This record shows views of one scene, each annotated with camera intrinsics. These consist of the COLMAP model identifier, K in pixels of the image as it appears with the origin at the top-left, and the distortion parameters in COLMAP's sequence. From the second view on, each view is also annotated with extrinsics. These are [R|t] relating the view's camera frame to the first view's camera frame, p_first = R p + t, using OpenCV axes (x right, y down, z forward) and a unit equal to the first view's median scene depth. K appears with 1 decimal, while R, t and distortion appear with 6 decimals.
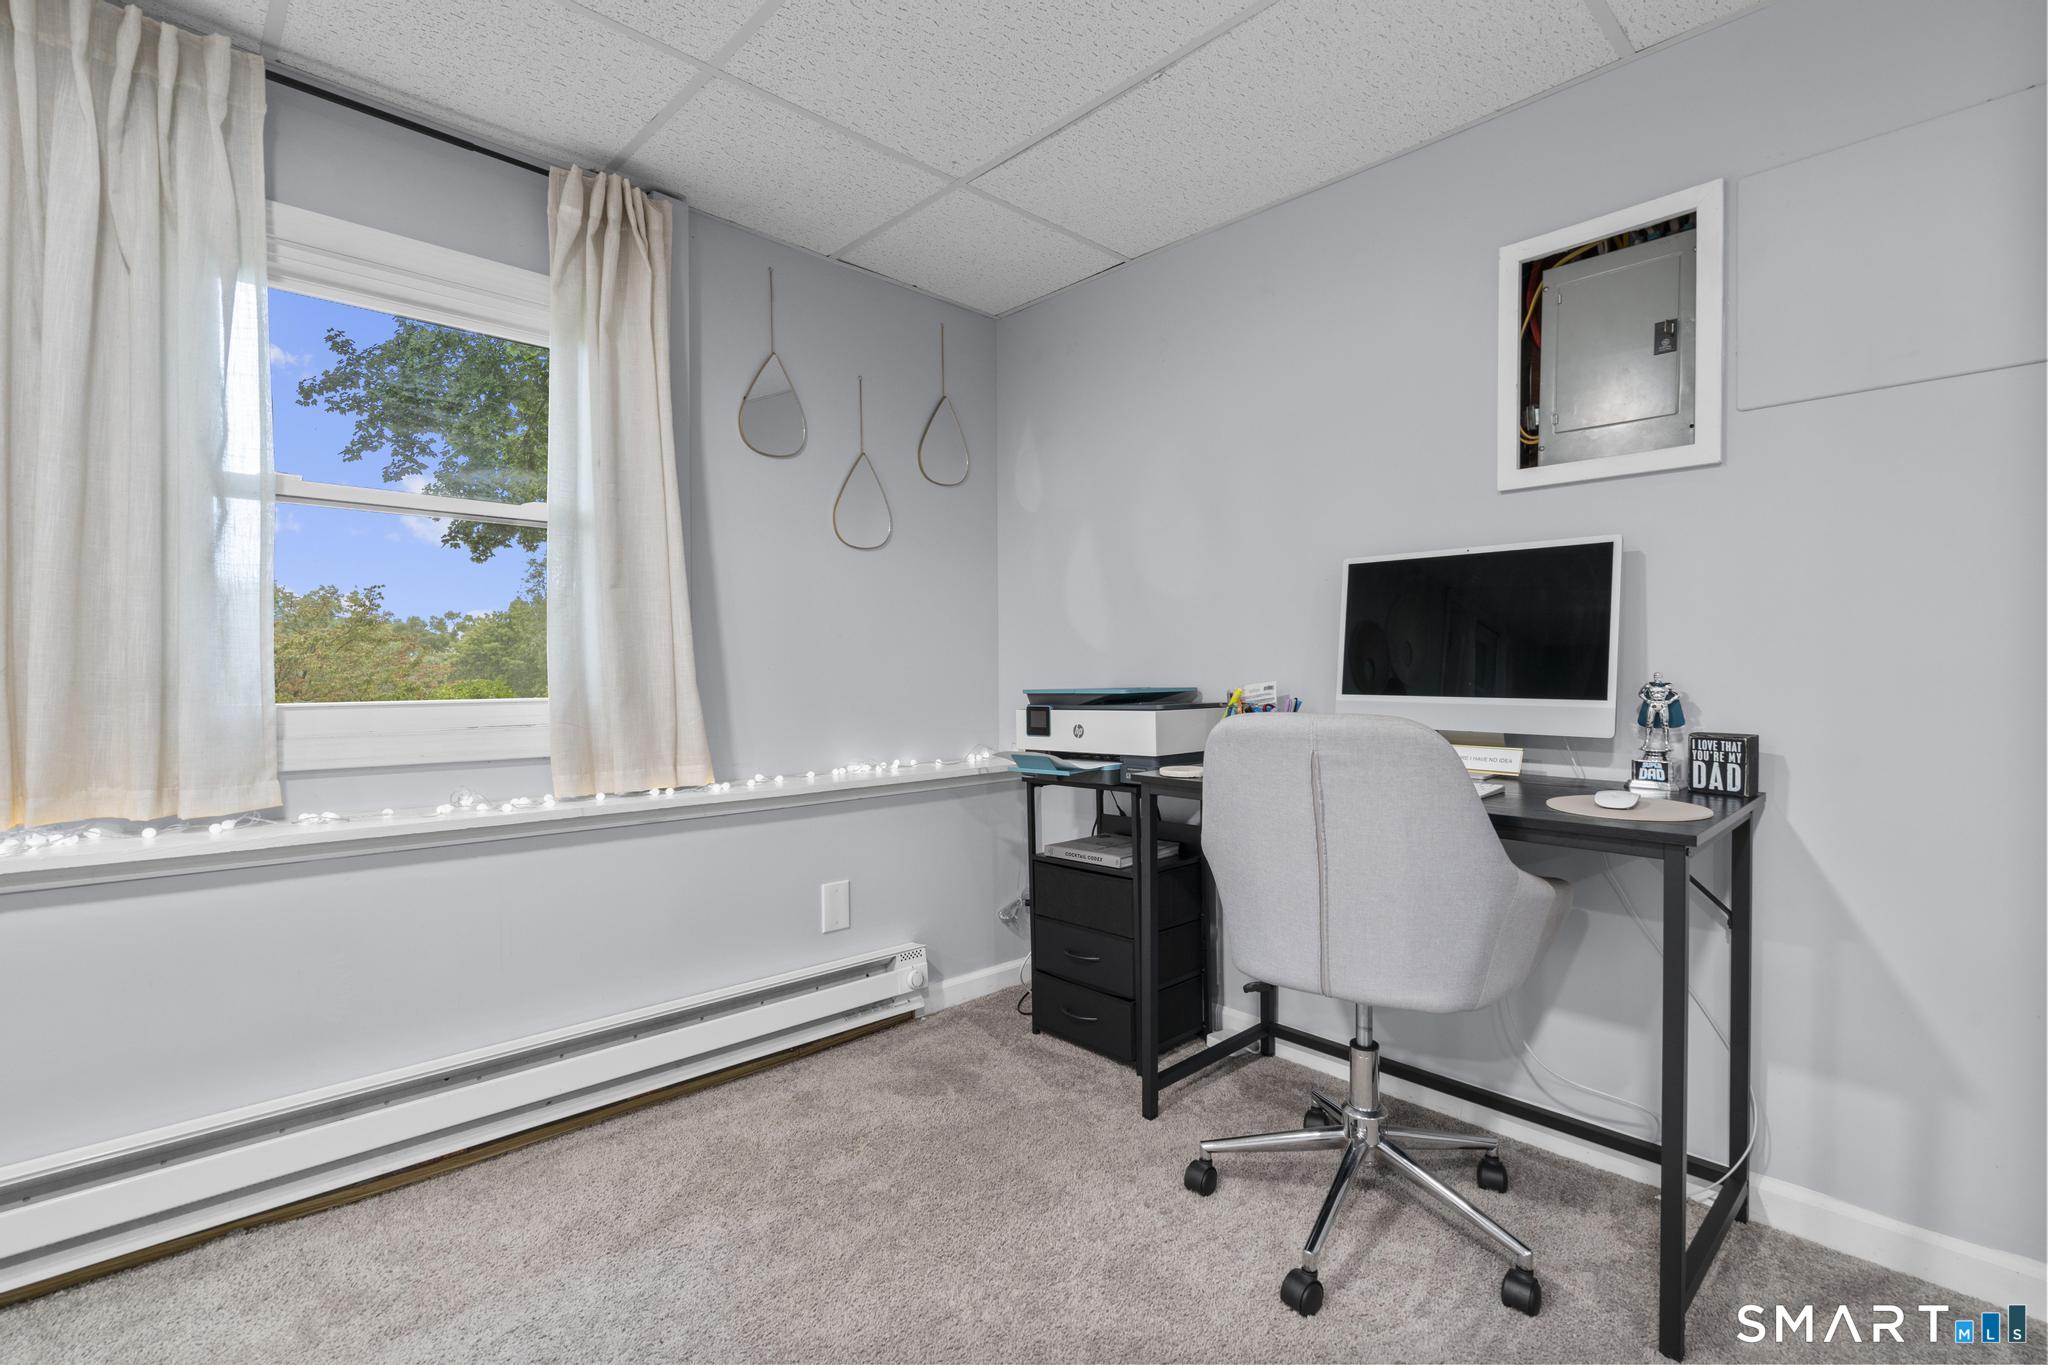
lens RADIAL K [[923.2, 0, 1024.2], [0, 923.2, 681.5], [0, 0, 1]] dist [-0.005919, 0.003189]
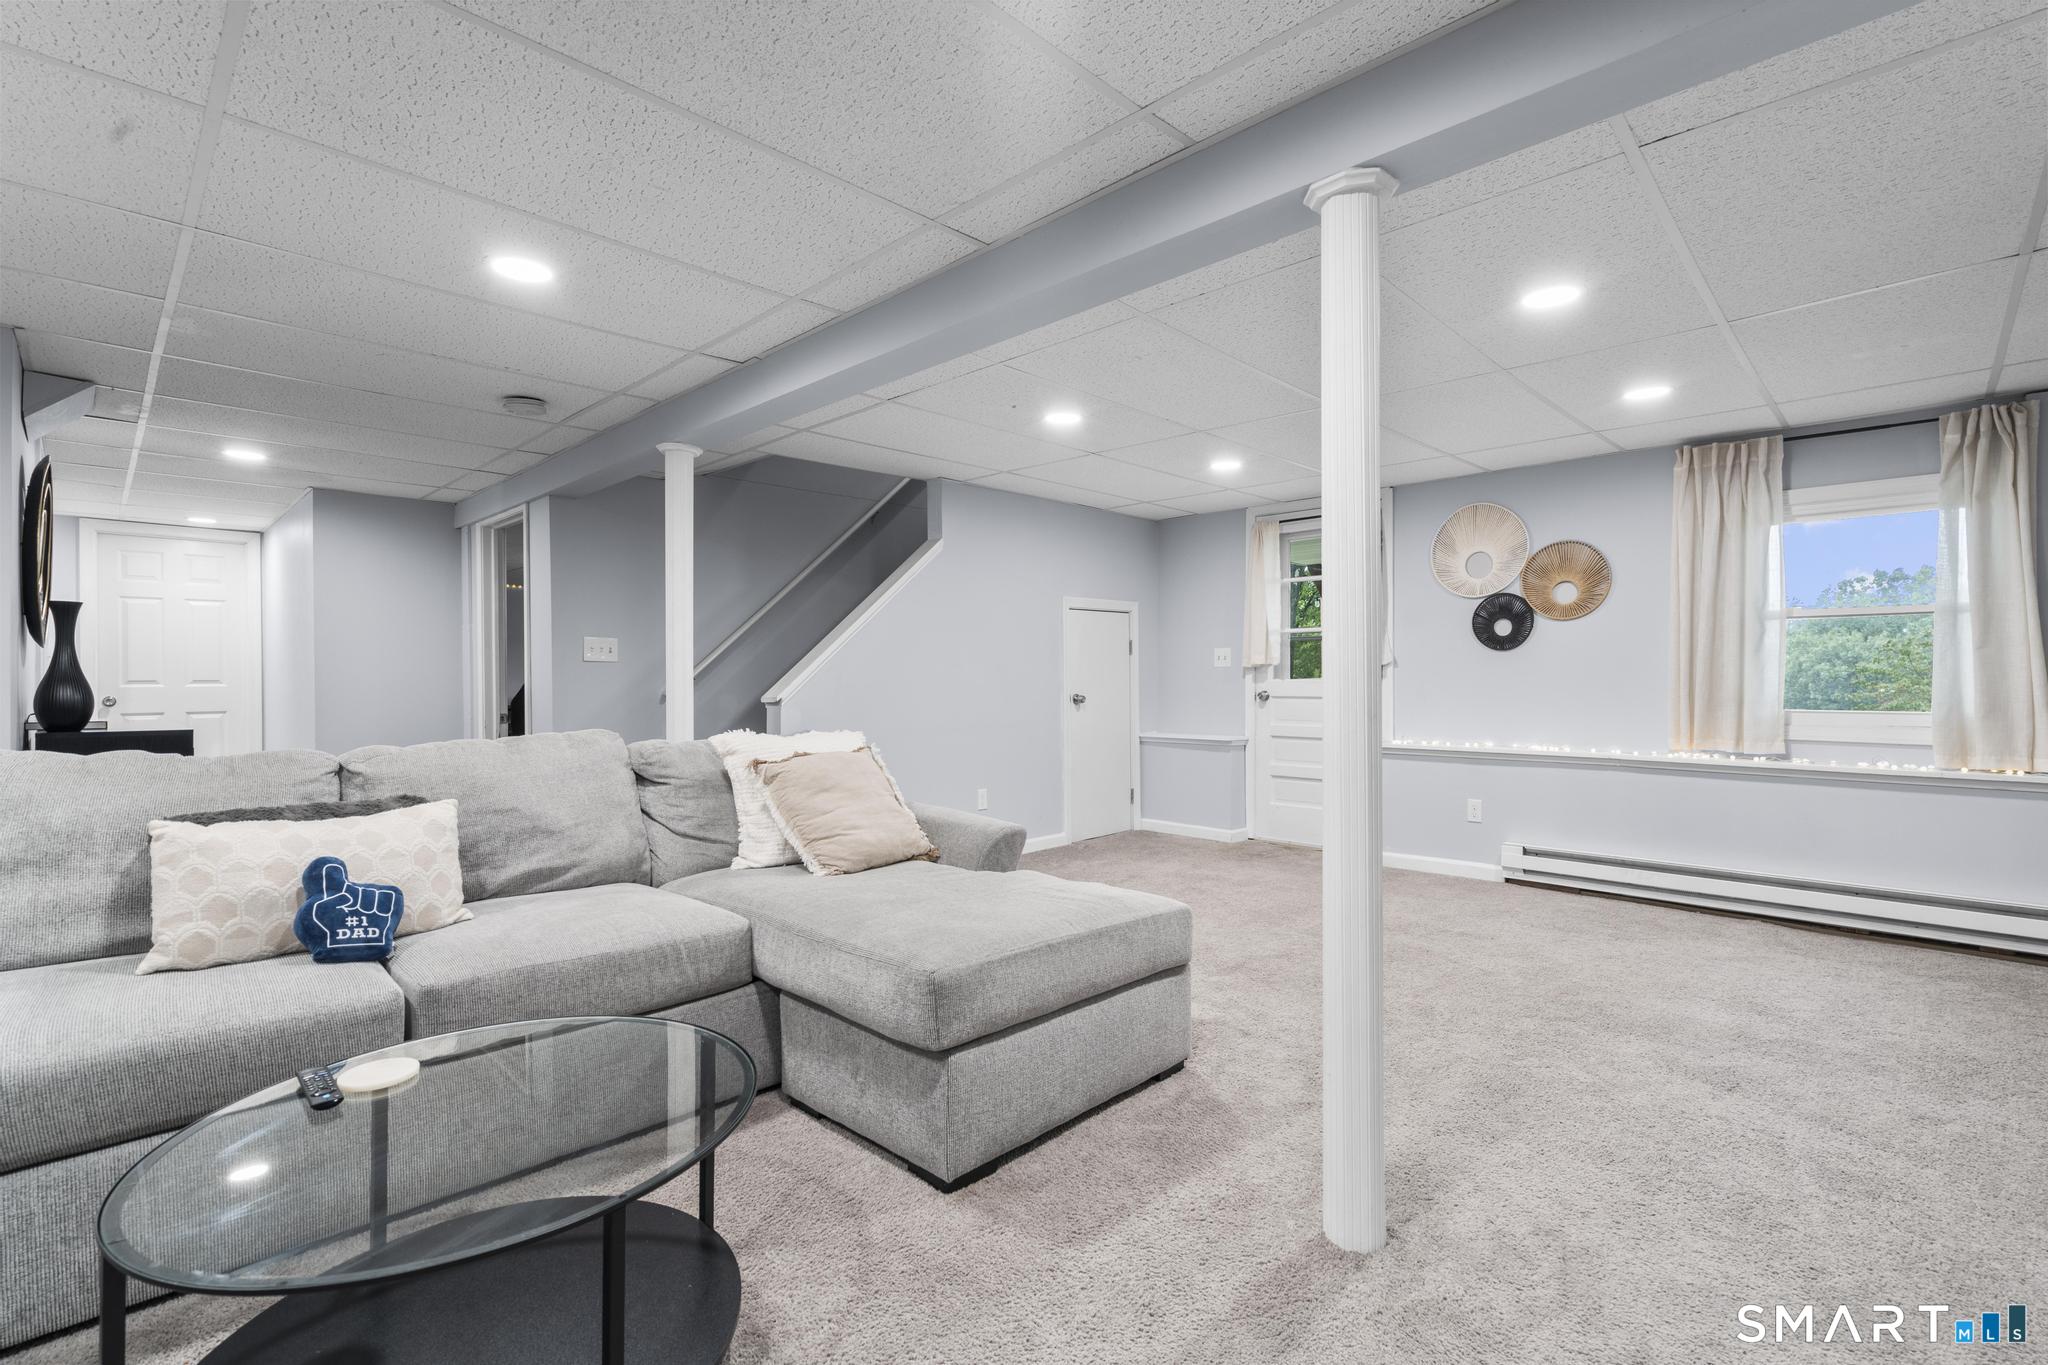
lens RADIAL K [[923.2, 0, 1023.3], [0, 923.2, 680.6], [0, 0, 1]] dist [-0.005919, 0.003189]
pose [[-0.001577, 0.004600, -0.999988, 1.503691], [-0.004151, 0.999981, 0.004607, -0.051628], [0.999990, 0.004158, -0.001558, -0.913740]]
